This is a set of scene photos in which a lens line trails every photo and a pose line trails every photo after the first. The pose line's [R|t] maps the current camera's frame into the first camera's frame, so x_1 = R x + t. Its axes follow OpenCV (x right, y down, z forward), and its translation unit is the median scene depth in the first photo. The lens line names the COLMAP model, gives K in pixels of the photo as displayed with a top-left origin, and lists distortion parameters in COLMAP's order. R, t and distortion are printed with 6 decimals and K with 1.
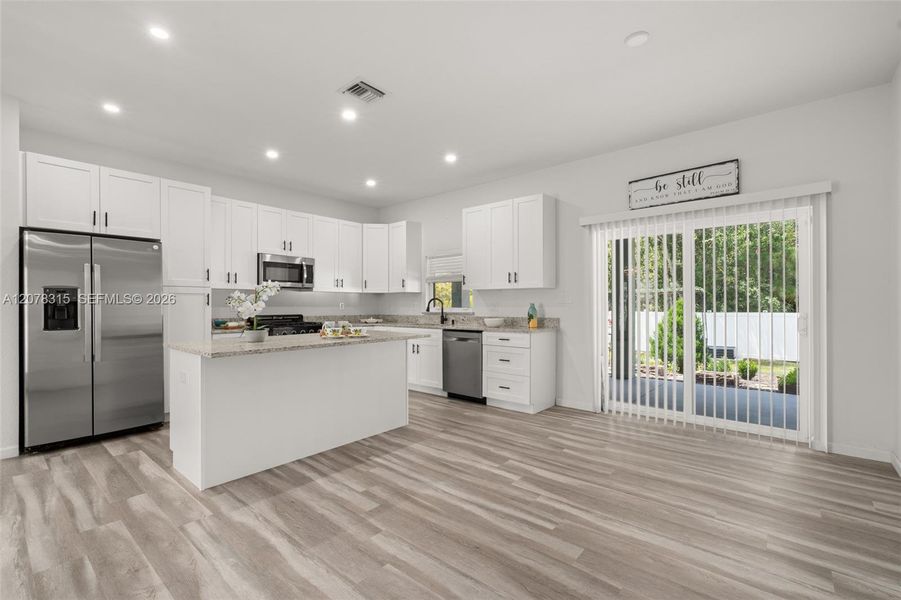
lens RADIAL K [[396.0, 0, 440.5], [0, 396.0, 305.4], [0, 0, 1]] dist [0.002754, -0.000337]
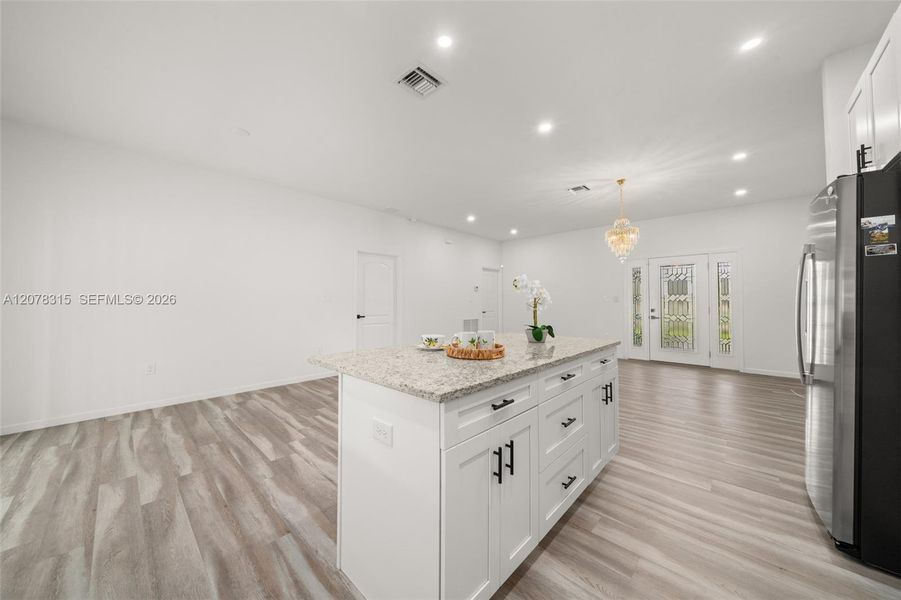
lens RADIAL K [[317.3, 0, 441.0], [0, 317.3, 295.7], [0, 0, 1]] dist [-0.005064, 0.001086]
pose [[-0.998620, 0.002761, 0.052440, -0.228790], [0.001757, 0.999814, -0.019184, -0.002122], [-0.052483, -0.019065, -0.998440, 1.415942]]
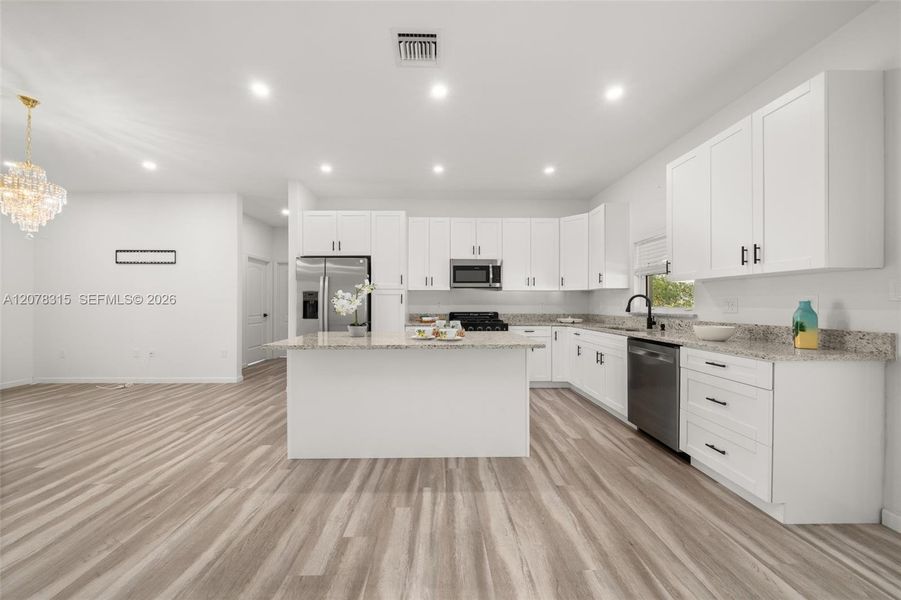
lens RADIAL K [[305.3, 0, 443.9], [0, 305.3, 303.6], [0, 0, 1]] dist [-0.006626, 0.000385]
pose [[0.674152, 0.002884, -0.738587, 0.257282], [-0.003285, 0.999994, 0.000906, -0.000463], [0.738585, 0.001816, 0.674157, 0.490365]]
